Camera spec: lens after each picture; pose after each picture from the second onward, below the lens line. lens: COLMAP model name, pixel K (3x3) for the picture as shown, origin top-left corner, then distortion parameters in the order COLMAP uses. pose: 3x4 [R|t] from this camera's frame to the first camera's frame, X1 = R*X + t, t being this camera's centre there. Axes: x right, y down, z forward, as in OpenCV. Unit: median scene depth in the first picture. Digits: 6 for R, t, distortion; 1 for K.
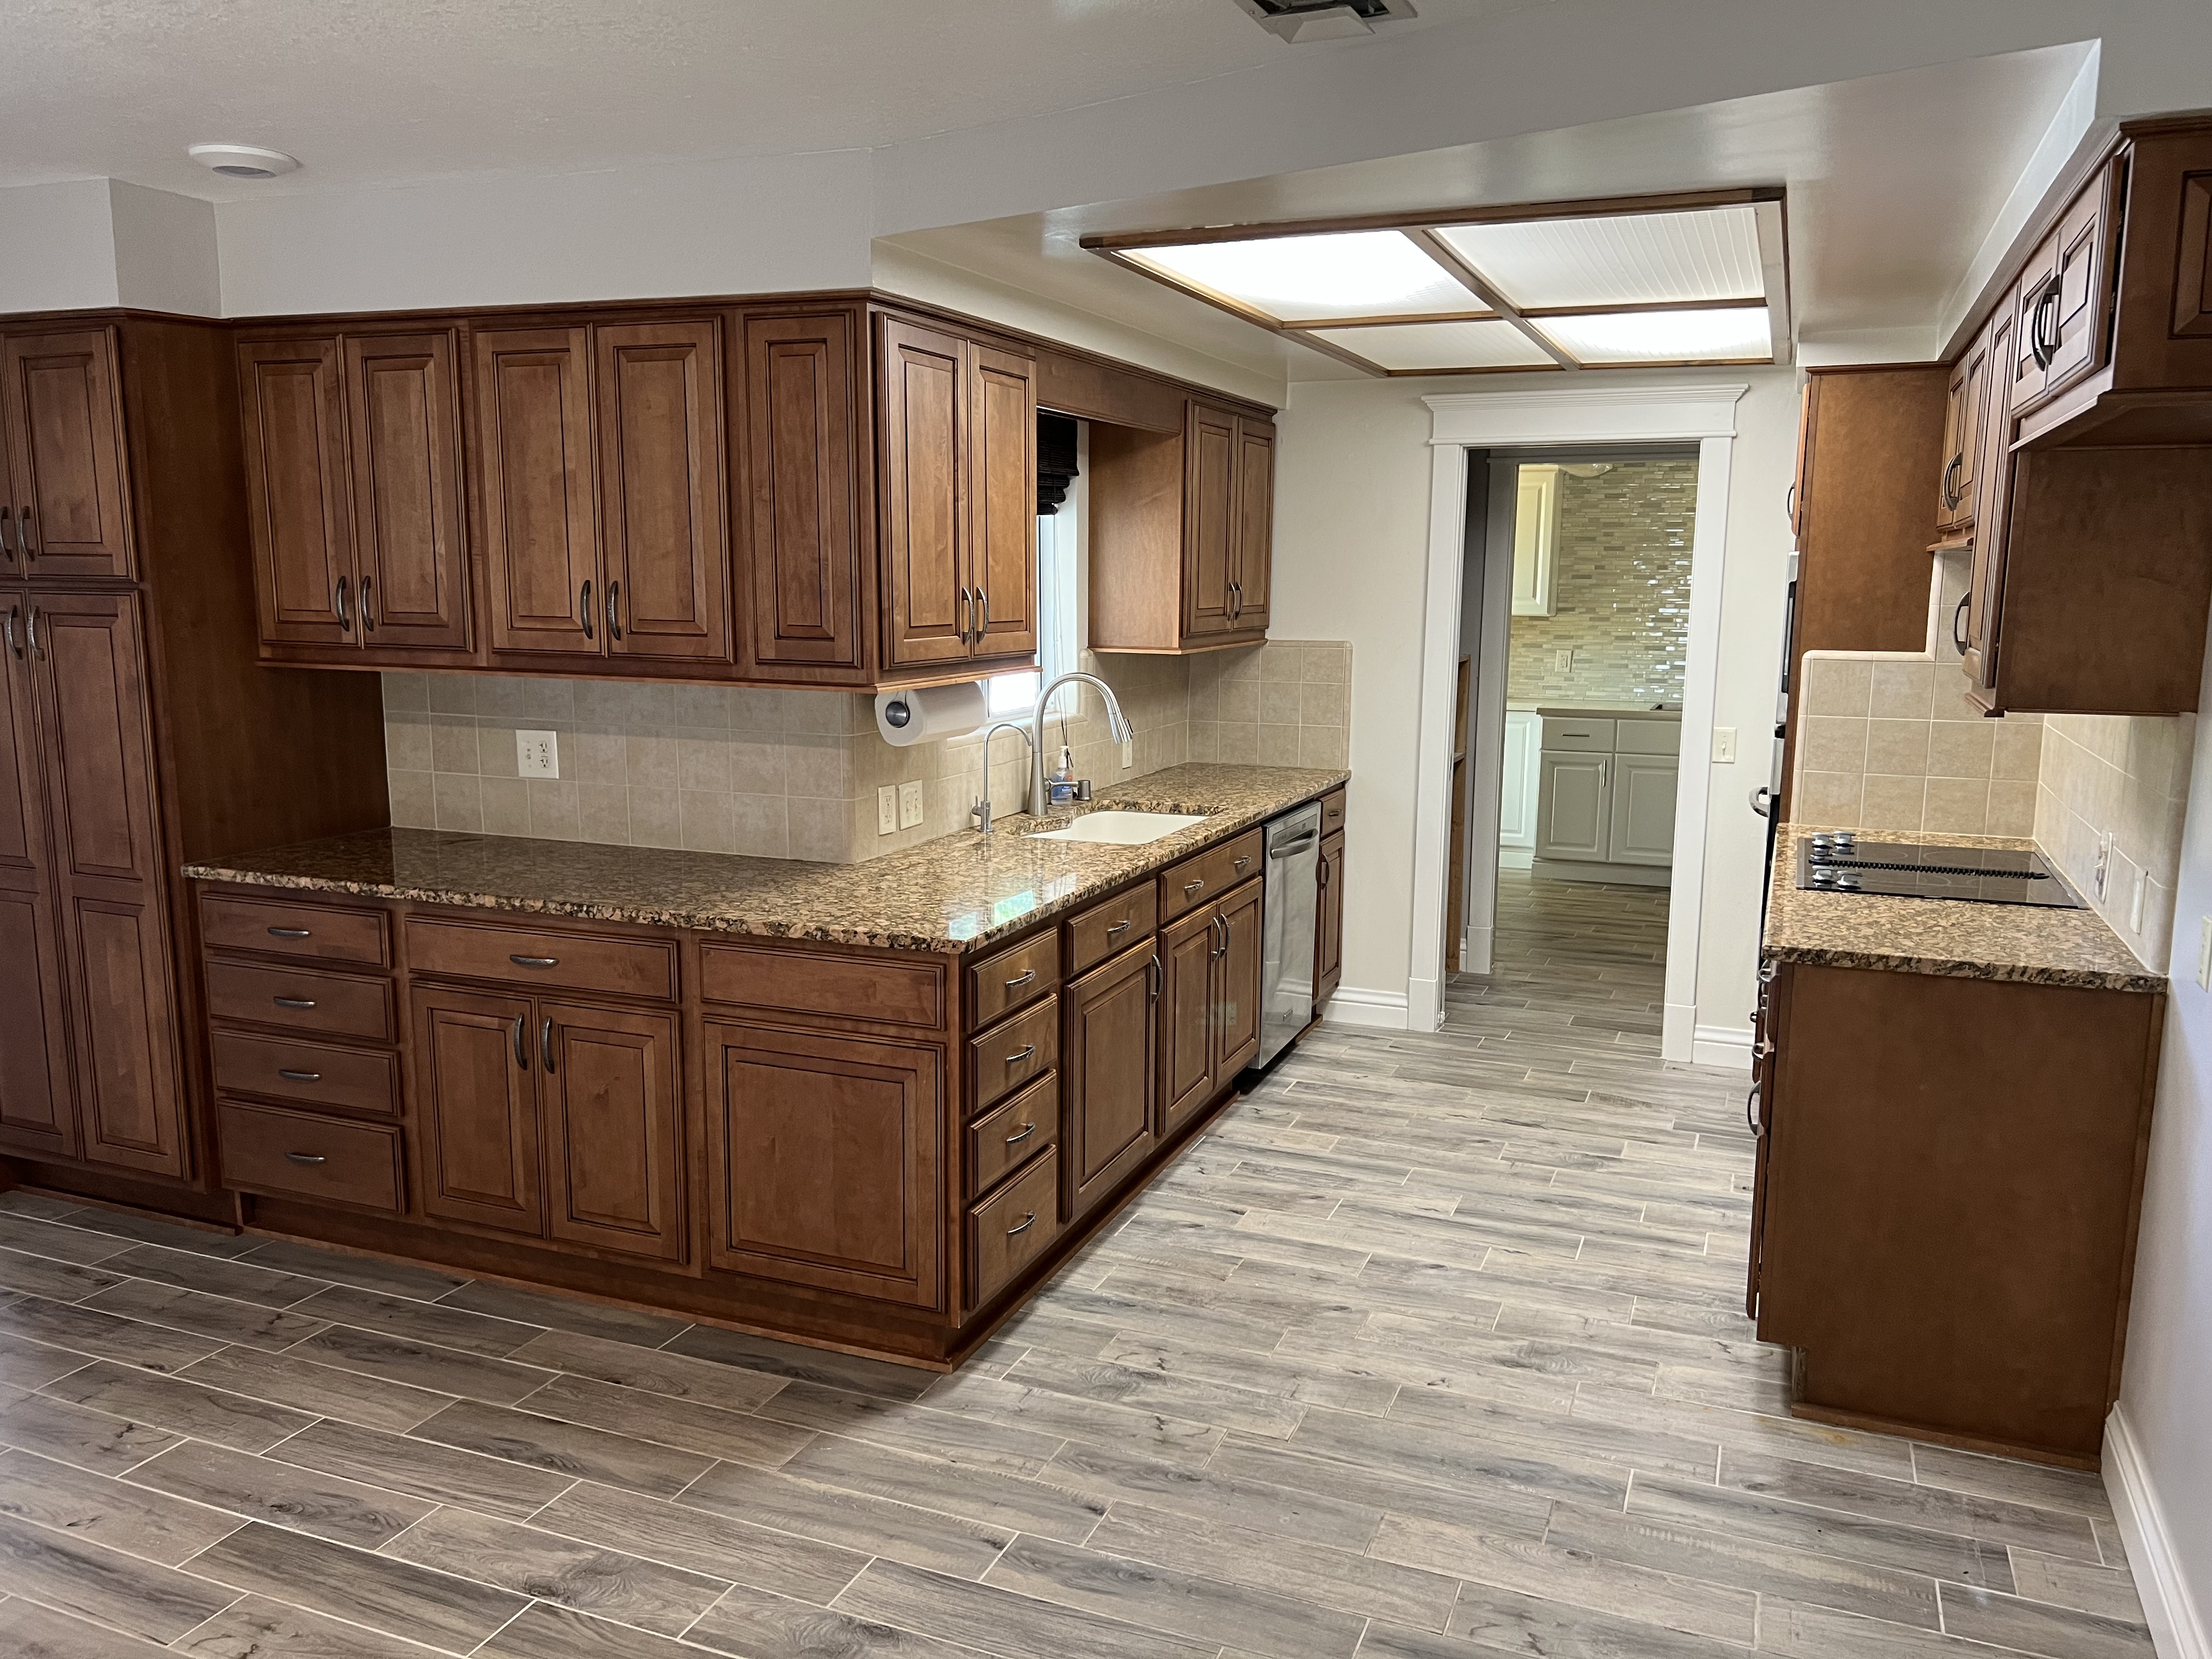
lens RADIAL K [[1667.8, 0, 1104.4], [0, 1667.8, 832.2], [0, 0, 1]] dist [0.055516, -0.045049]
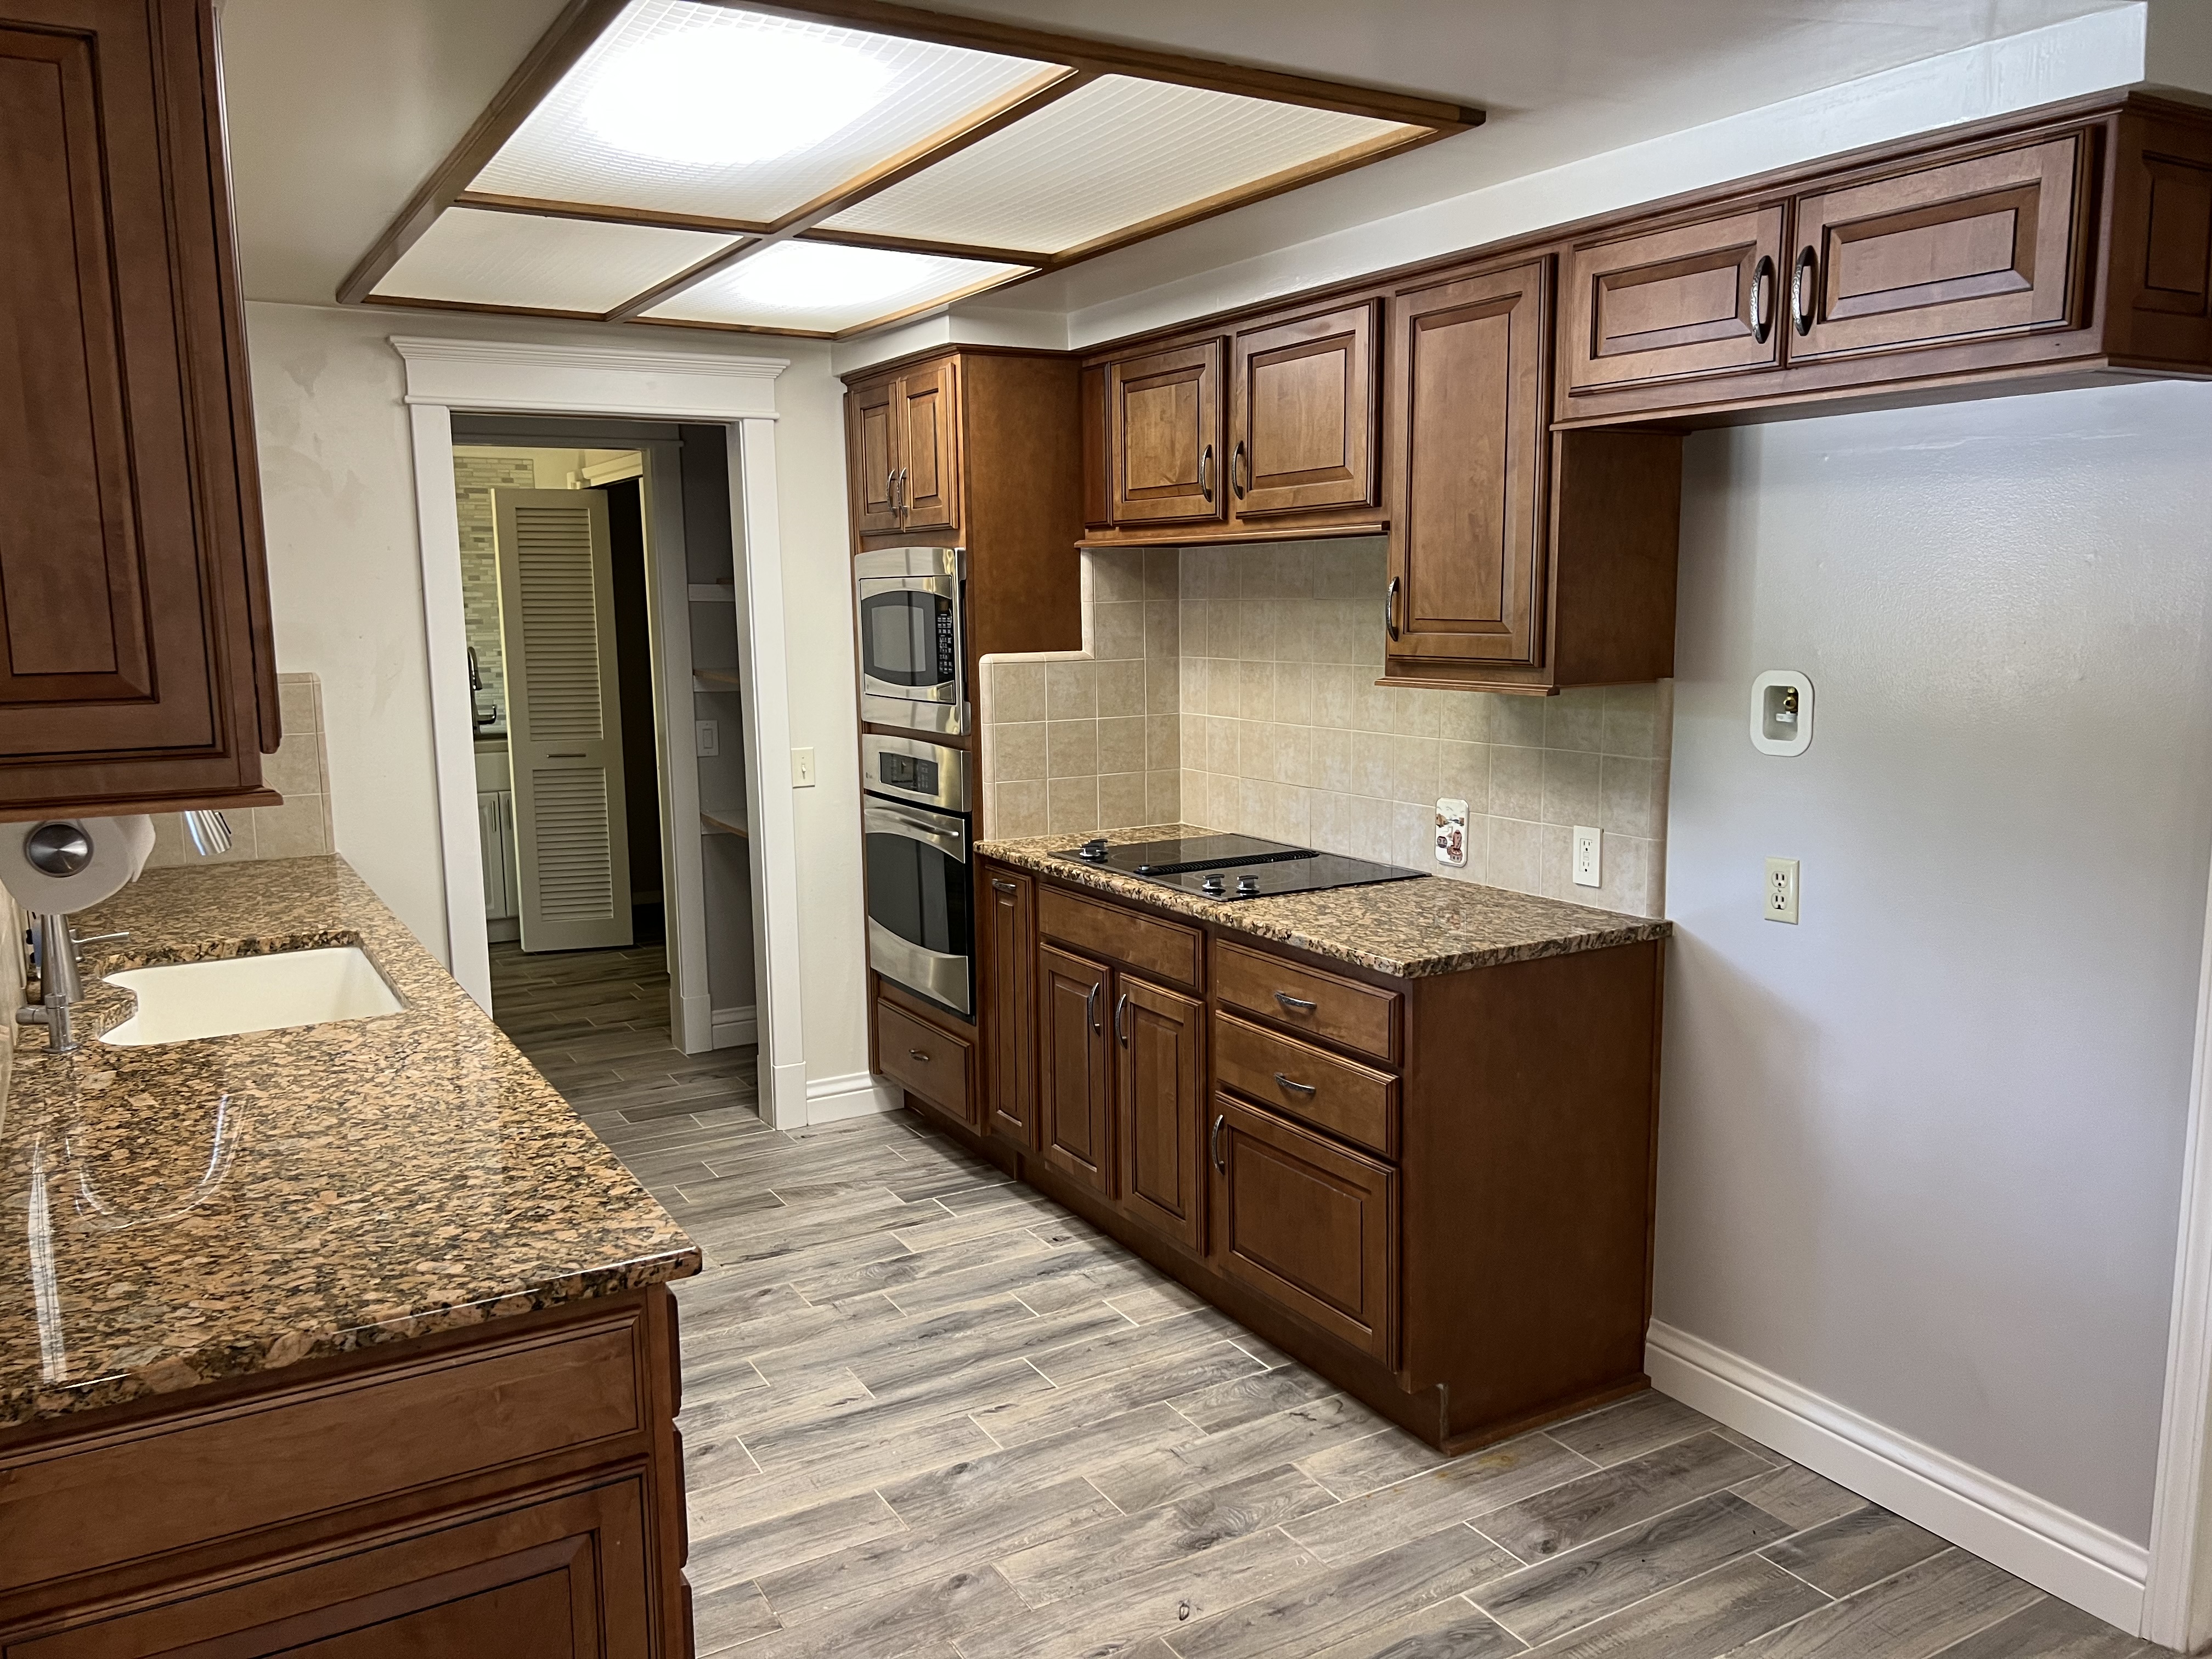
lens RADIAL K [[1667.8, 0, 1102.4], [0, 1667.8, 839.3], [0, 0, 1]] dist [0.055516, -0.045049]
pose [[0.609631, -0.132581, 0.781519, -0.285602], [0.140963, 0.988332, 0.057706, -0.052661], [-0.780051, 0.074986, 0.621207, 0.398702]]
